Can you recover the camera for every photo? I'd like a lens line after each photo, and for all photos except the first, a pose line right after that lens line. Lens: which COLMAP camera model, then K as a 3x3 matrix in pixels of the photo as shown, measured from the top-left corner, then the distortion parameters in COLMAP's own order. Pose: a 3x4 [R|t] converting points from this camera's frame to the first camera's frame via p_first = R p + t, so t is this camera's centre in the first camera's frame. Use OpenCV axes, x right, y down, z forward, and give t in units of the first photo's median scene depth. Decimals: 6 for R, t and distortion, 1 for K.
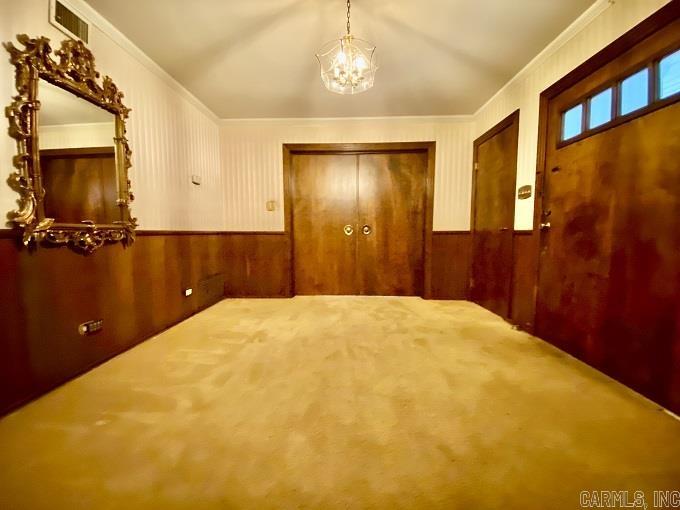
lens RADIAL K [[274.3, 0, 335.6], [0, 274.3, 254.6], [0, 0, 1]] dist [0.046508, -0.034336]
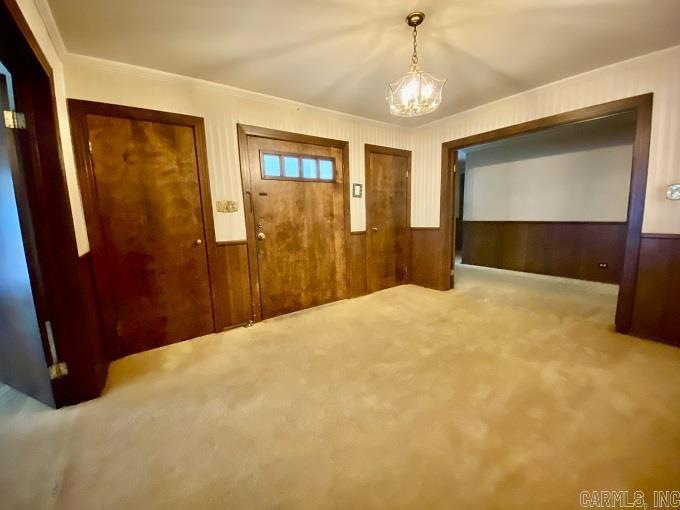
lens RADIAL K [[274.3, 0, 335.6], [0, 274.3, 254.6], [0, 0, 1]] dist [0.046508, -0.034336]
pose [[-0.625819, -0.096027, 0.774035, -0.582352], [0.093627, 0.975968, 0.196777, -0.288387], [-0.774329, 0.195617, -0.601788, 1.839136]]
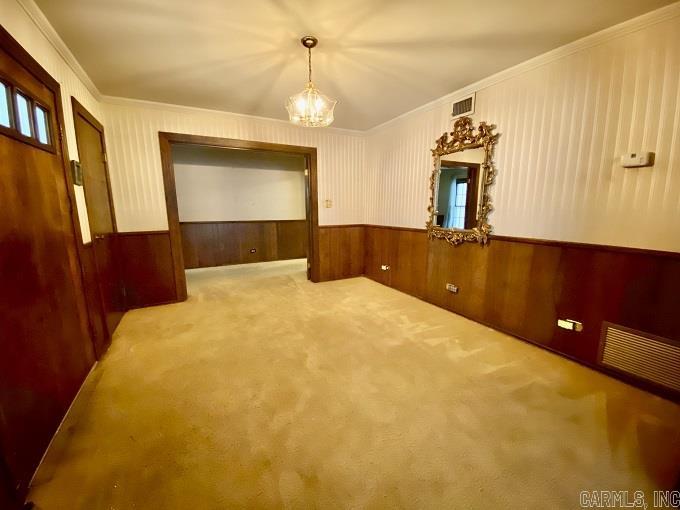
lens RADIAL K [[274.3, 0, 335.6], [0, 274.3, 254.6], [0, 0, 1]] dist [0.046508, -0.034336]
pose [[-0.857313, 0.090060, -0.506856, 0.585620], [-0.039217, 0.970292, 0.238738, -0.325880], [0.513299, 0.224550, -0.828312, 2.020934]]
